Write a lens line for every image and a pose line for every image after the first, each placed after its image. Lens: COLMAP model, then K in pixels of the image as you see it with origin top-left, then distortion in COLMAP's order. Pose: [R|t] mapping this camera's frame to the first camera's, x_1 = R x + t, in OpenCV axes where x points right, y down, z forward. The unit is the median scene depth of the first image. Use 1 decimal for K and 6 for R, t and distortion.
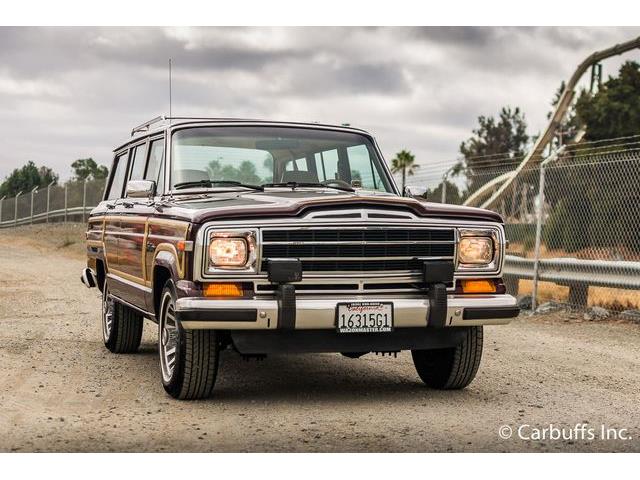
lens RADIAL K [[1274.8, 0, 320.0], [0, 1274.8, 240.0], [0, 0, 1]] dist [0.073093, 0.037326]
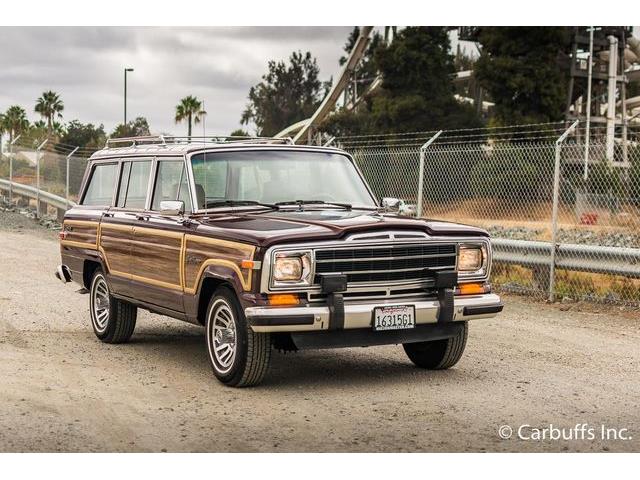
lens RADIAL K [[1361.9, 0, 344.5], [0, 1361.9, 240.8], [0, 0, 1]] dist [0.004775, 0.094255]
pose [[0.981856, -0.021485, 0.188407, -0.261232], [0.013841, 0.999030, 0.041791, -0.071029], [-0.189123, -0.038425, 0.981201, -0.303556]]
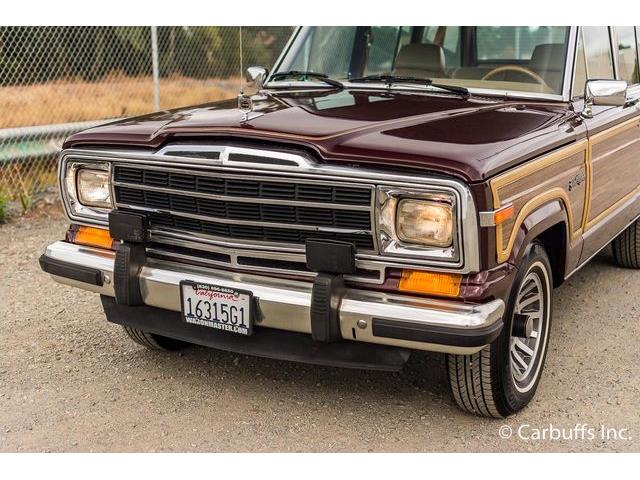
lens RADIAL K [[1072.8, 0, 331.9], [0, 1072.8, 240.0], [0, 0, 1]] dist [0.029699, 0.018193]
pose [[0.698294, 0.153844, -0.699084, 0.463751], [-0.019400, 0.980340, 0.196360, -0.085995], [0.715548, -0.123555, 0.687550, 0.647794]]
